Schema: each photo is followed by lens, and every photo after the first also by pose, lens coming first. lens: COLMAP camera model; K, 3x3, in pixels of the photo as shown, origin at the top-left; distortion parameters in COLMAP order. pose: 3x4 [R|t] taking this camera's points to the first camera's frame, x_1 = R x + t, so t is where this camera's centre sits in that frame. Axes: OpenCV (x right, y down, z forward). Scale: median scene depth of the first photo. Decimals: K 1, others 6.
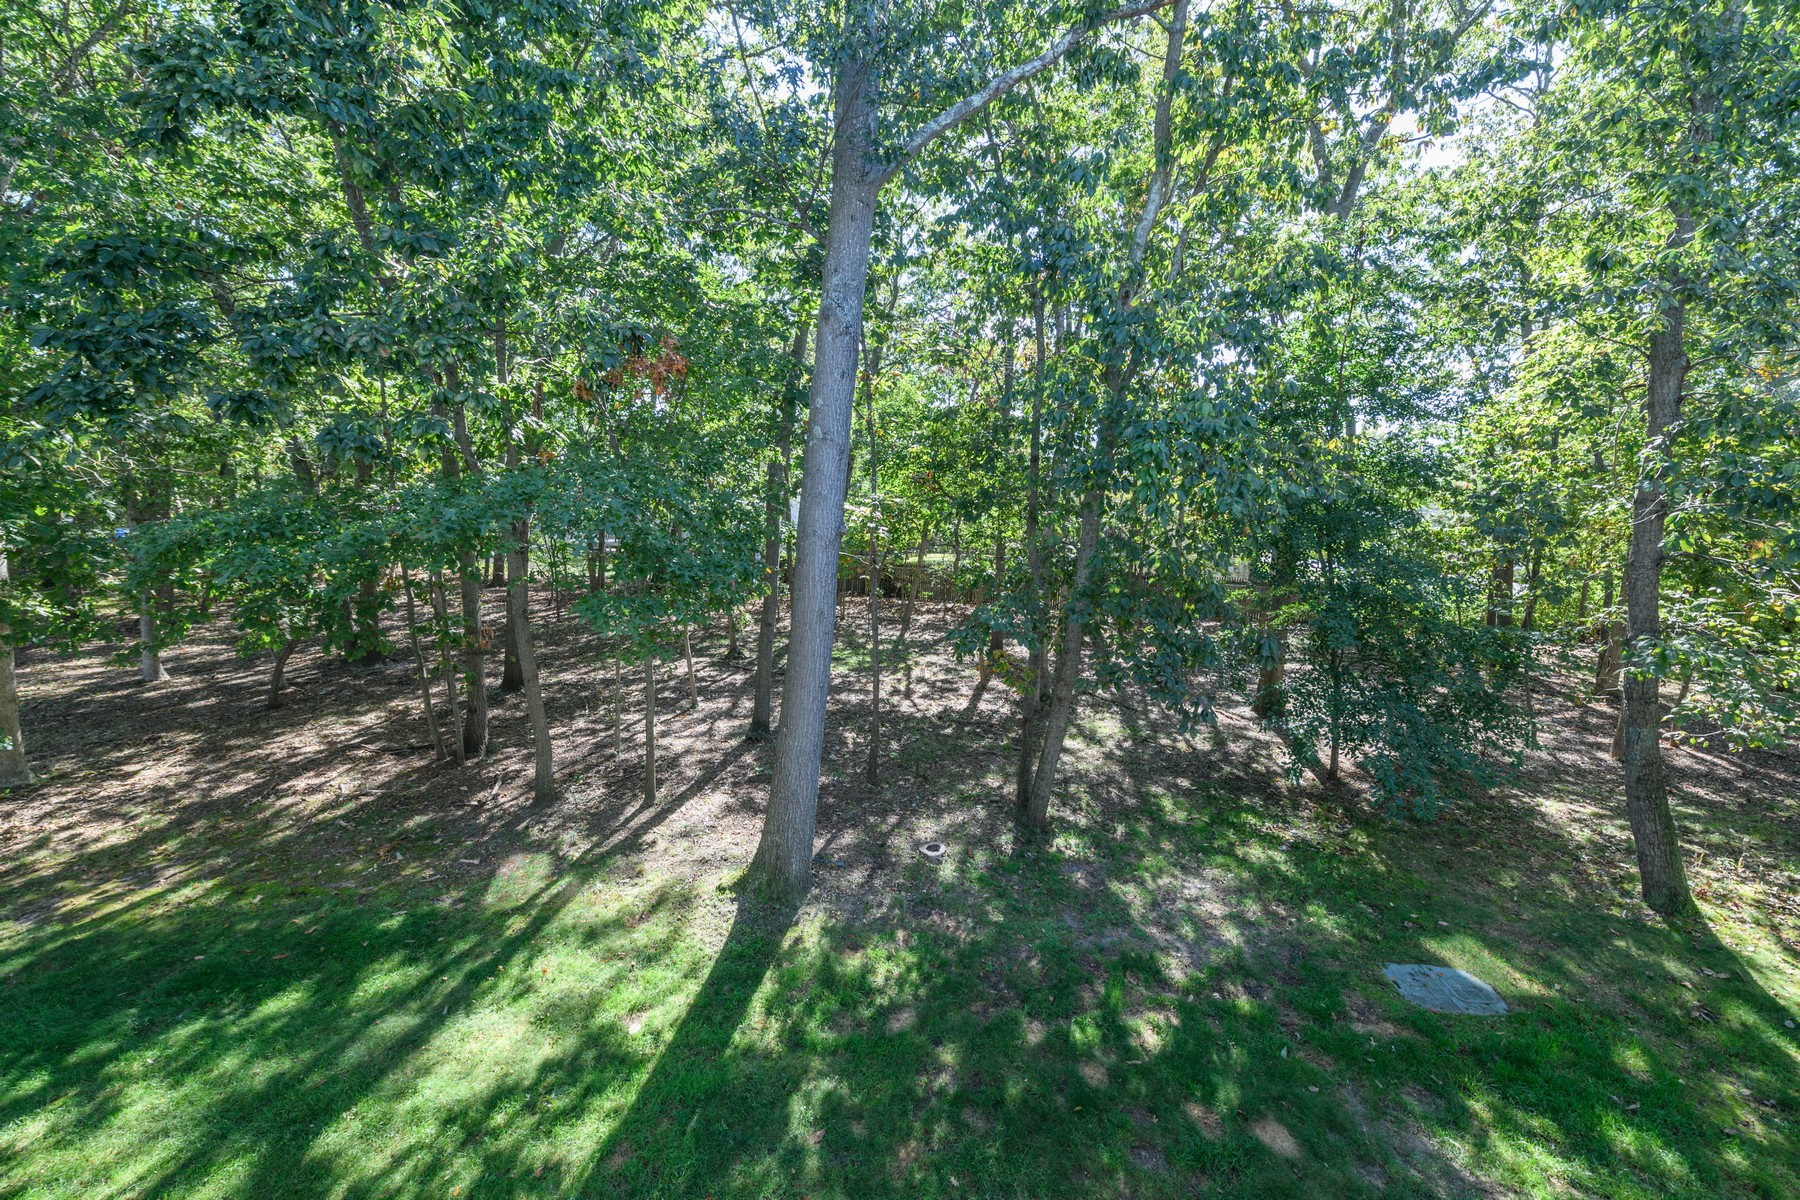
lens RADIAL K [[716.3, 0, 898.4], [0, 716.3, 590.8], [0, 0, 1]] dist [-0.000118, -0.003252]
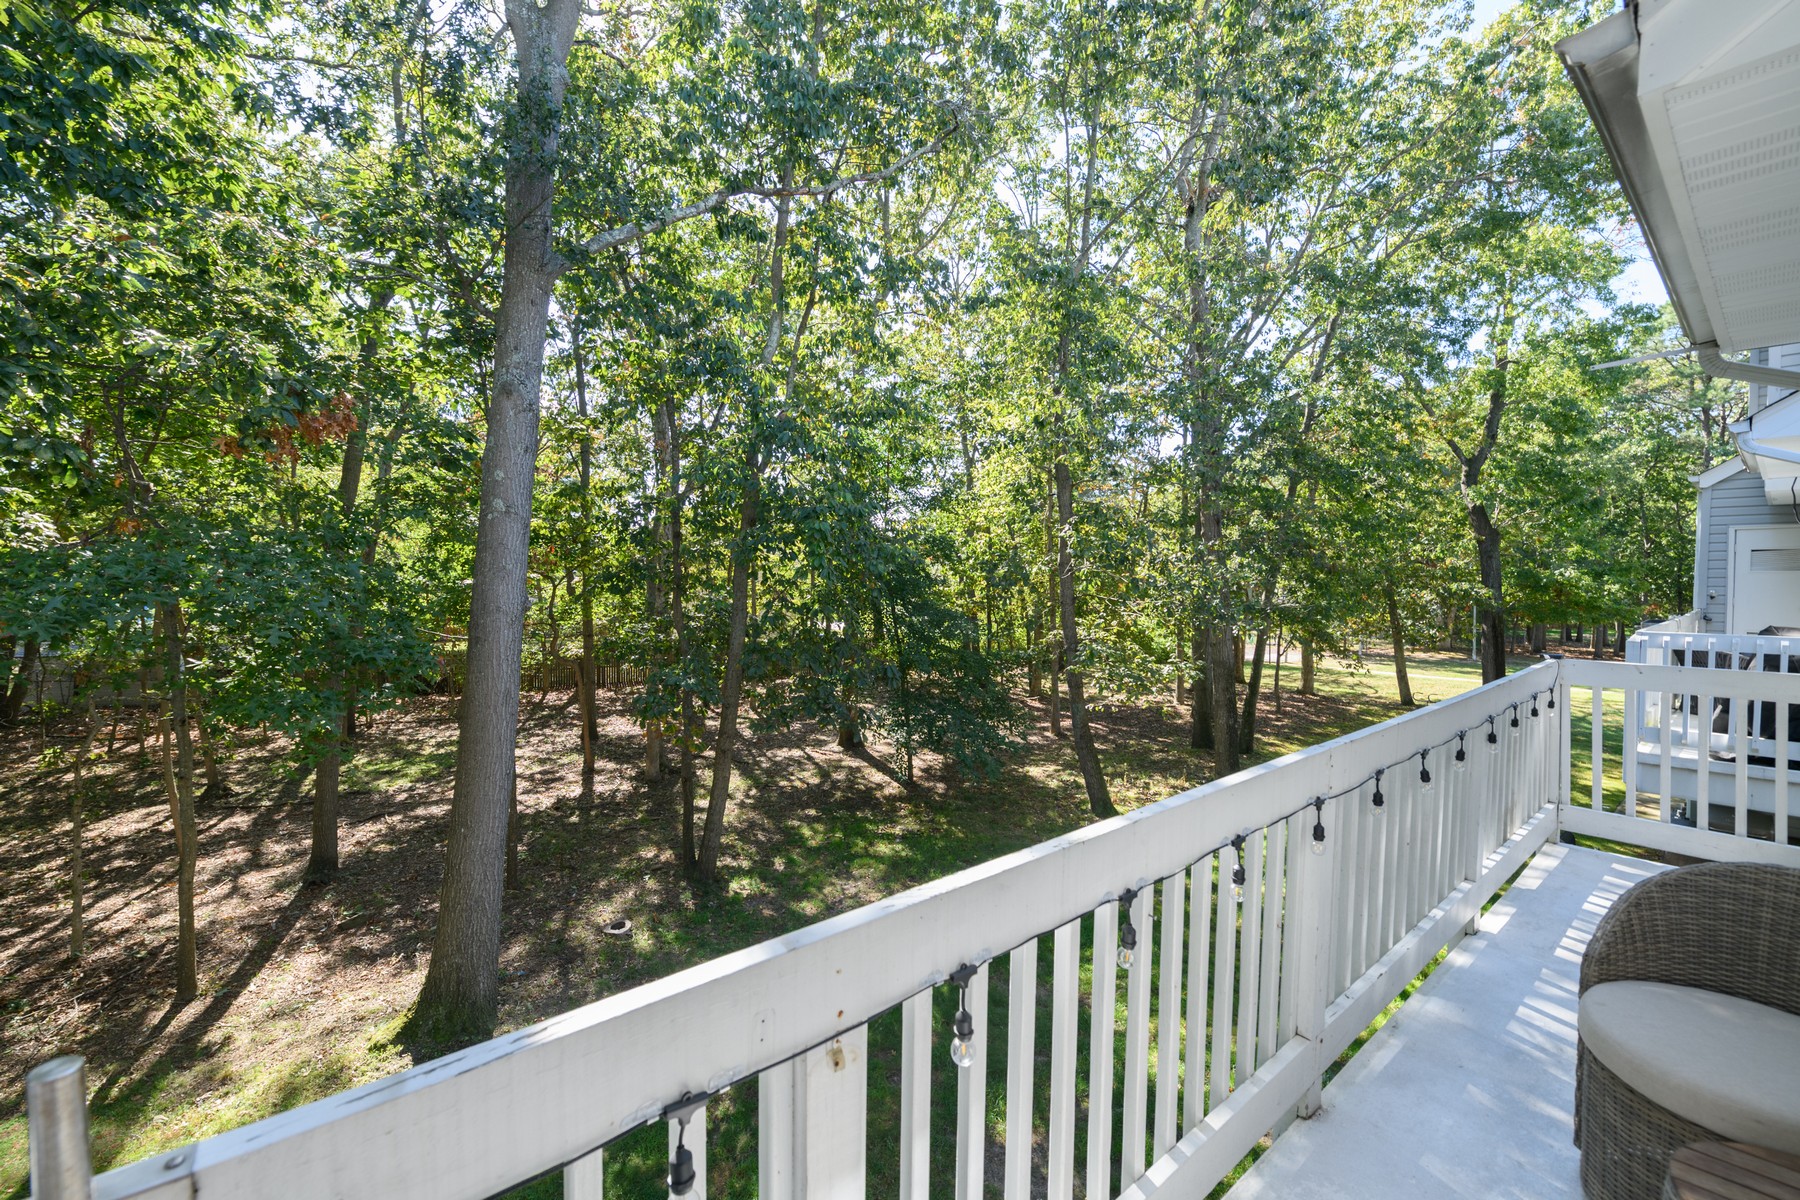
lens RADIAL K [[716.3, 0, 907.4], [0, 716.3, 595.5], [0, 0, 1]] dist [-0.000118, -0.003252]
pose [[0.793056, -0.040812, 0.607780, -0.180633], [0.099250, 0.993077, -0.062821, 0.007128], [-0.601009, 0.110143, 0.791616, -0.057507]]
